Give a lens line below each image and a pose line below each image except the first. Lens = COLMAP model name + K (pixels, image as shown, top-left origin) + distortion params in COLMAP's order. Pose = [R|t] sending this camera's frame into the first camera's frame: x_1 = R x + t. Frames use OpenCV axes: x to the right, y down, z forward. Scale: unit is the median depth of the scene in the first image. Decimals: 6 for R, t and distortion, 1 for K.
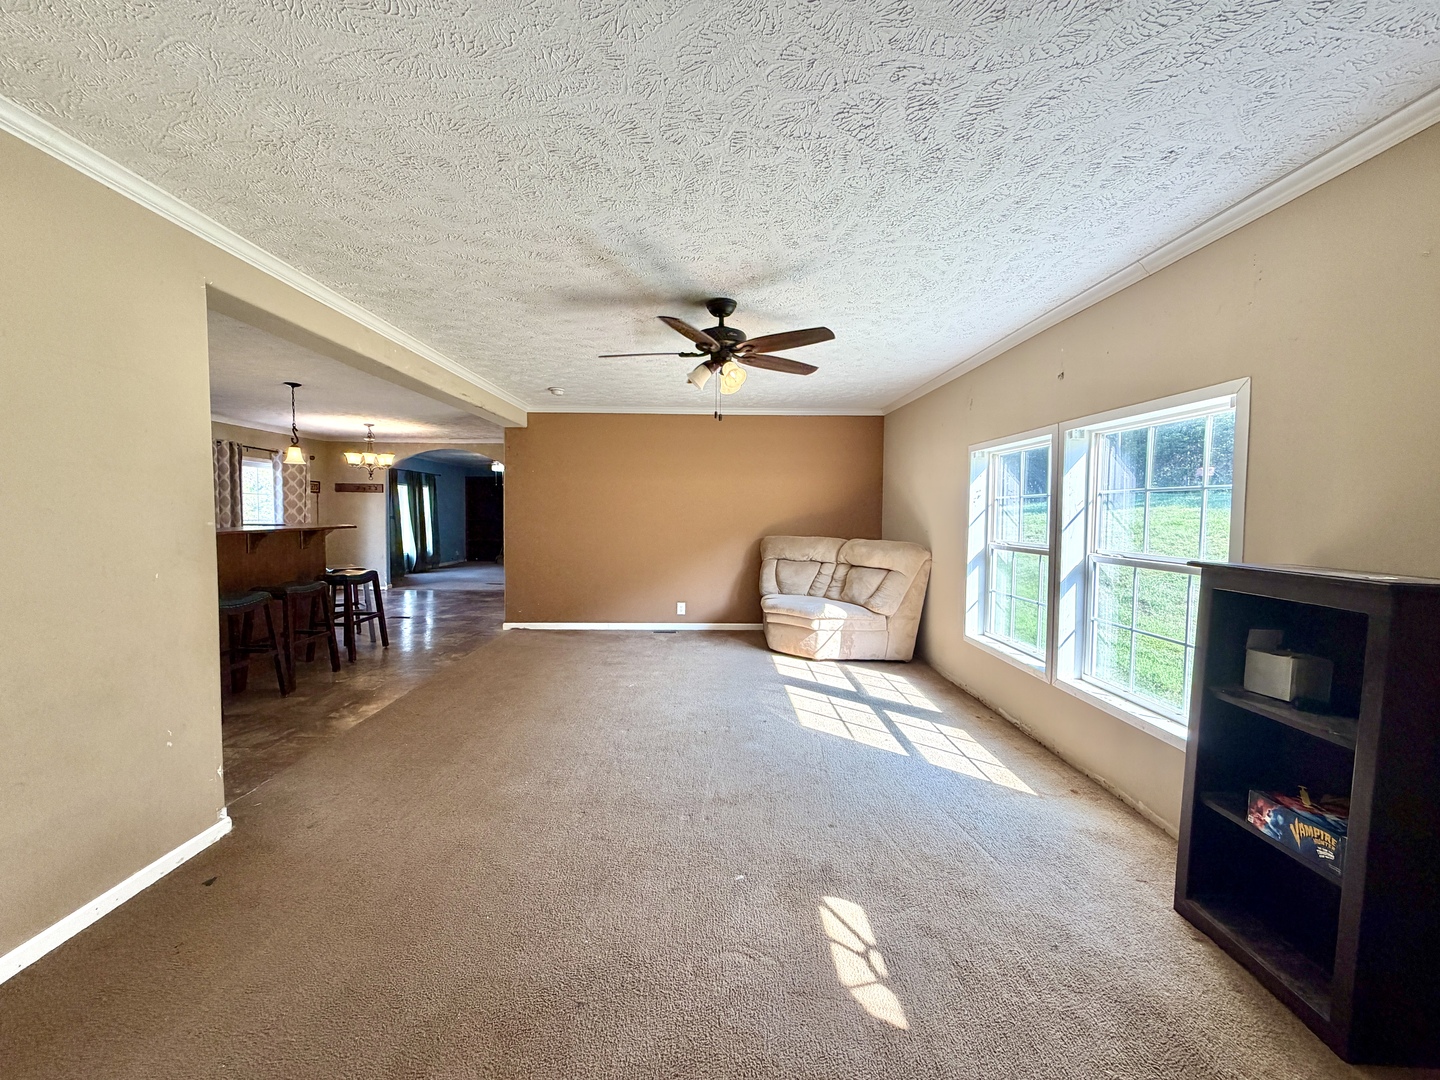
lens RADIAL K [[575.2, 0, 712.2], [0, 575.2, 544.6], [0, 0, 1]] dist [-0.000876, 0.000030]
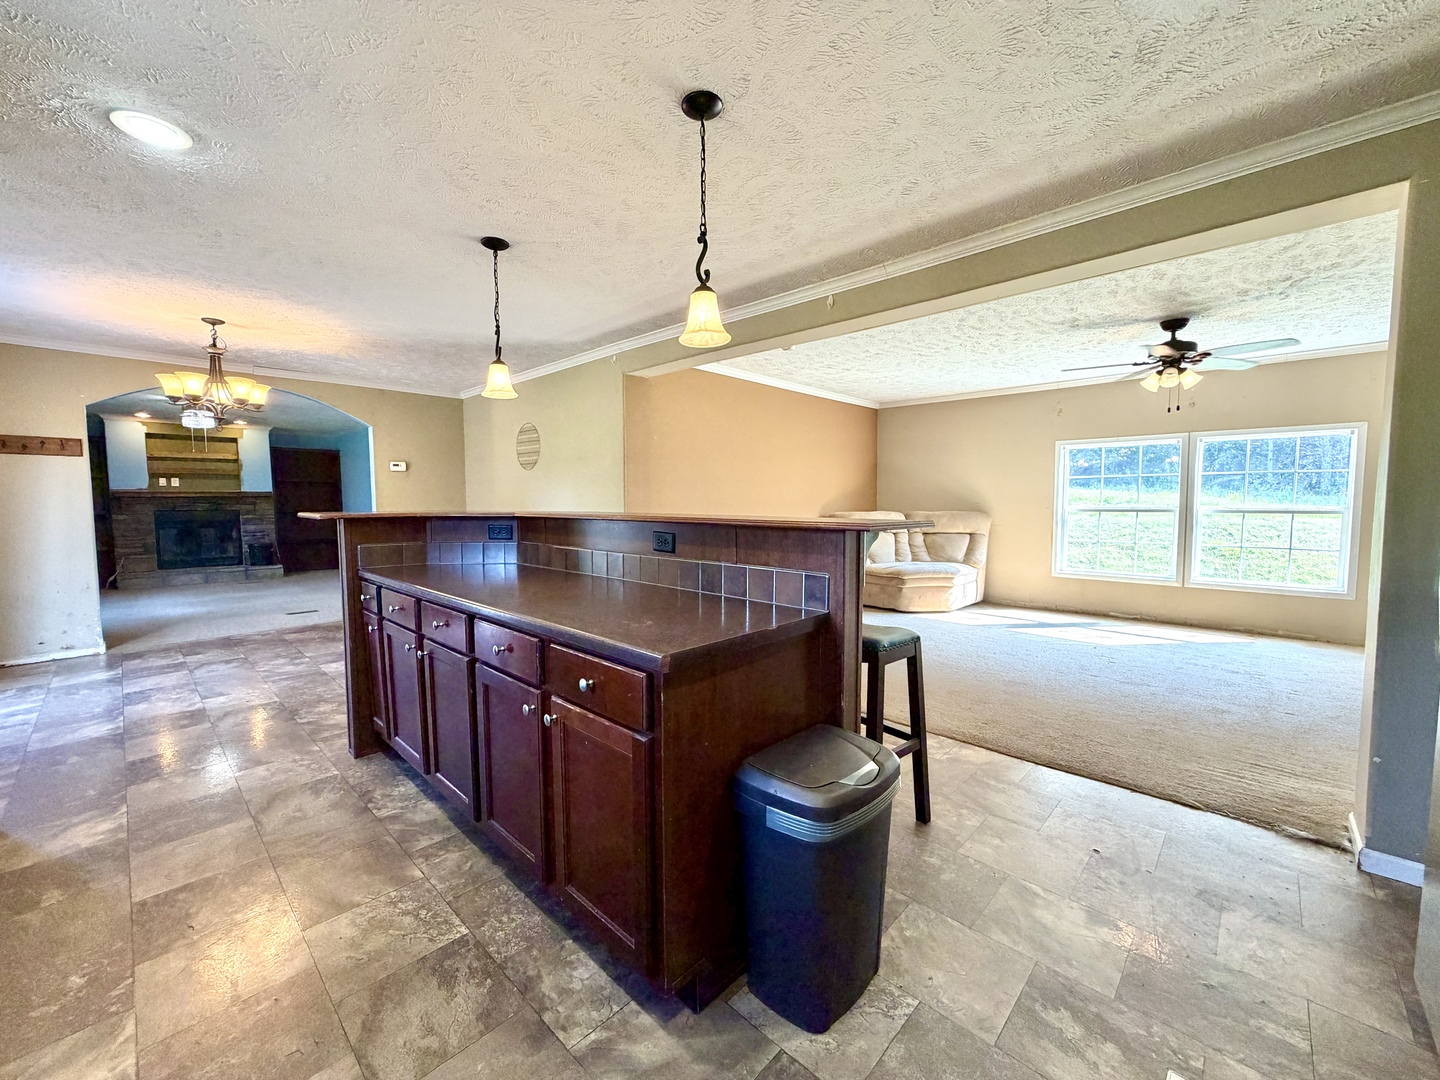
lens RADIAL K [[575.2, 0, 712.8], [0, 575.2, 540.7], [0, 0, 1]] dist [-0.000876, 0.000030]
pose [[0.699906, -0.063848, 0.711376, -1.517110], [0.051340, 0.997917, 0.039054, -0.028627], [-0.712388, 0.009188, 0.701726, 0.759876]]
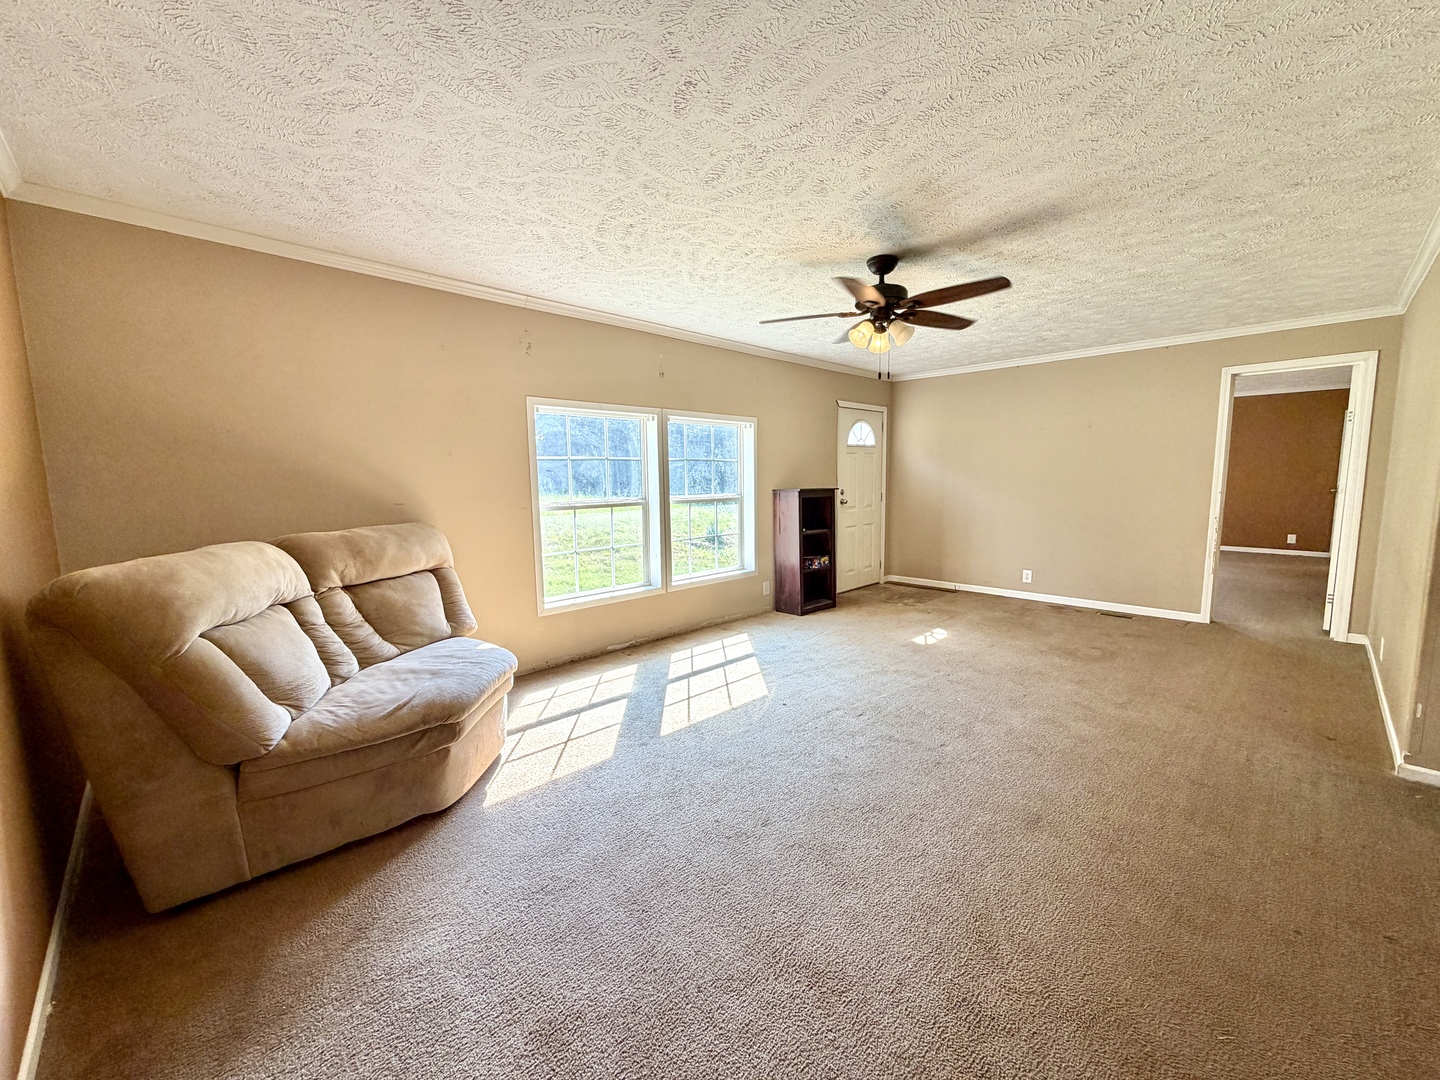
lens RADIAL K [[575.2, 0, 712.4], [0, 575.2, 541.4], [0, 0, 1]] dist [-0.000876, 0.000030]
pose [[-0.689747, -0.082627, 0.719321, -0.488581], [0.046550, 0.986351, 0.157936, -0.099811], [-0.722553, 0.142420, -0.676487, 1.789379]]
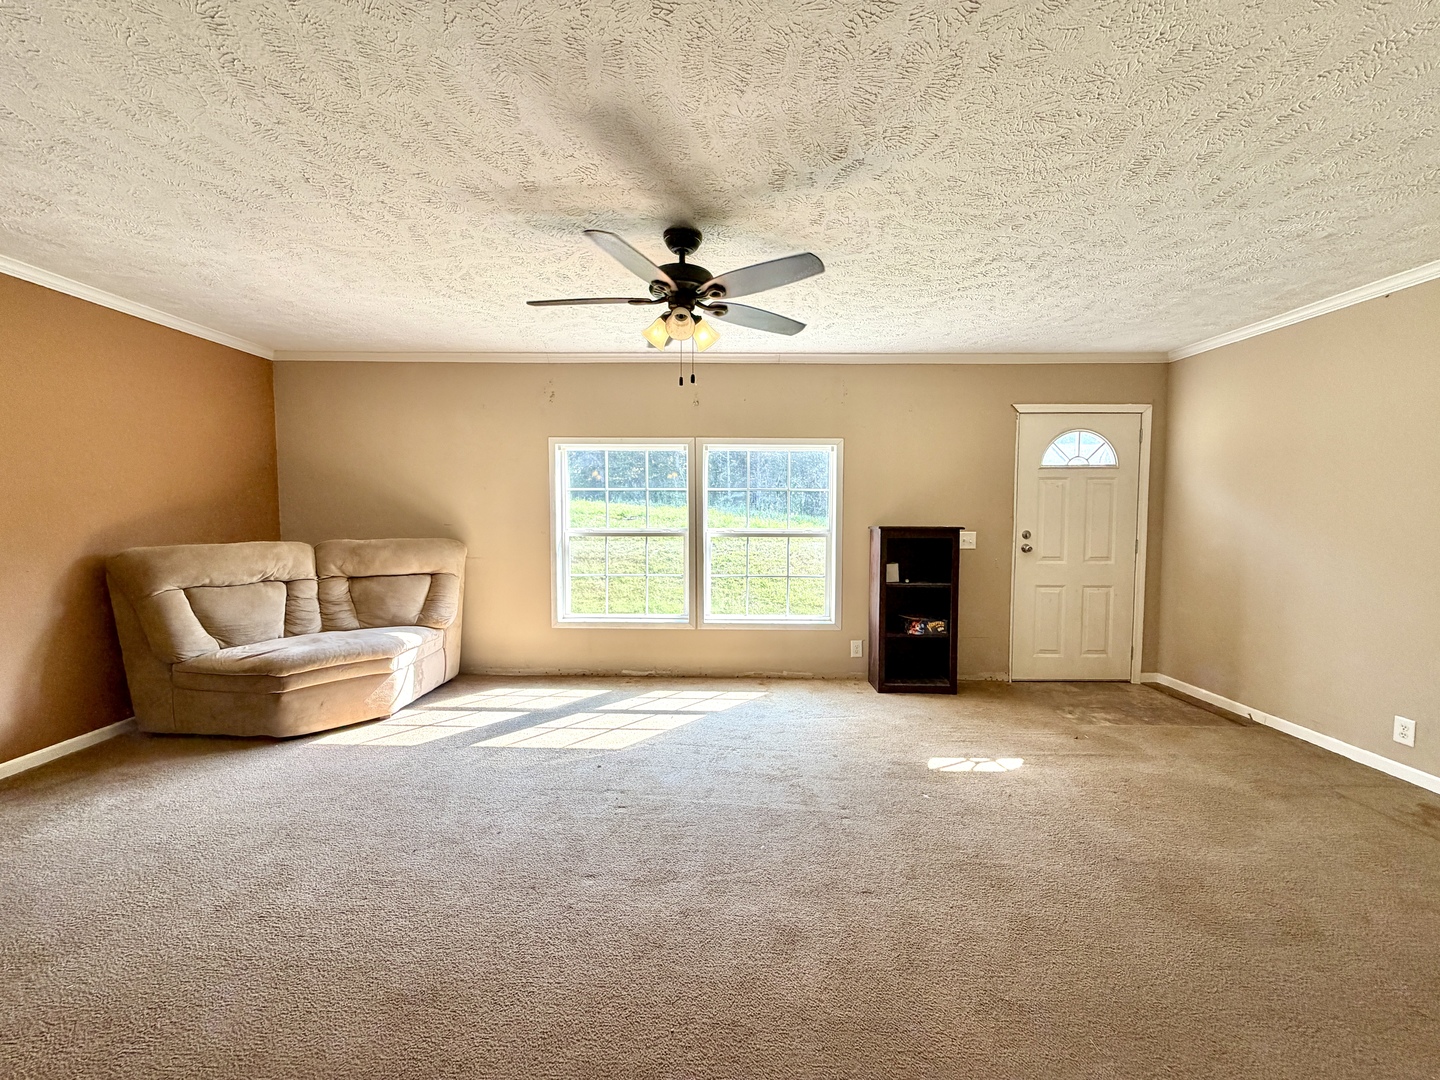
lens RADIAL K [[575.2, 0, 716.1], [0, 575.2, 543.4], [0, 0, 1]] dist [-0.000876, 0.000030]
pose [[0.021731, -0.068381, 0.997423, -0.723291], [0.052372, 0.996366, 0.067168, -0.046493], [-0.998391, 0.050778, 0.025233, 0.868216]]
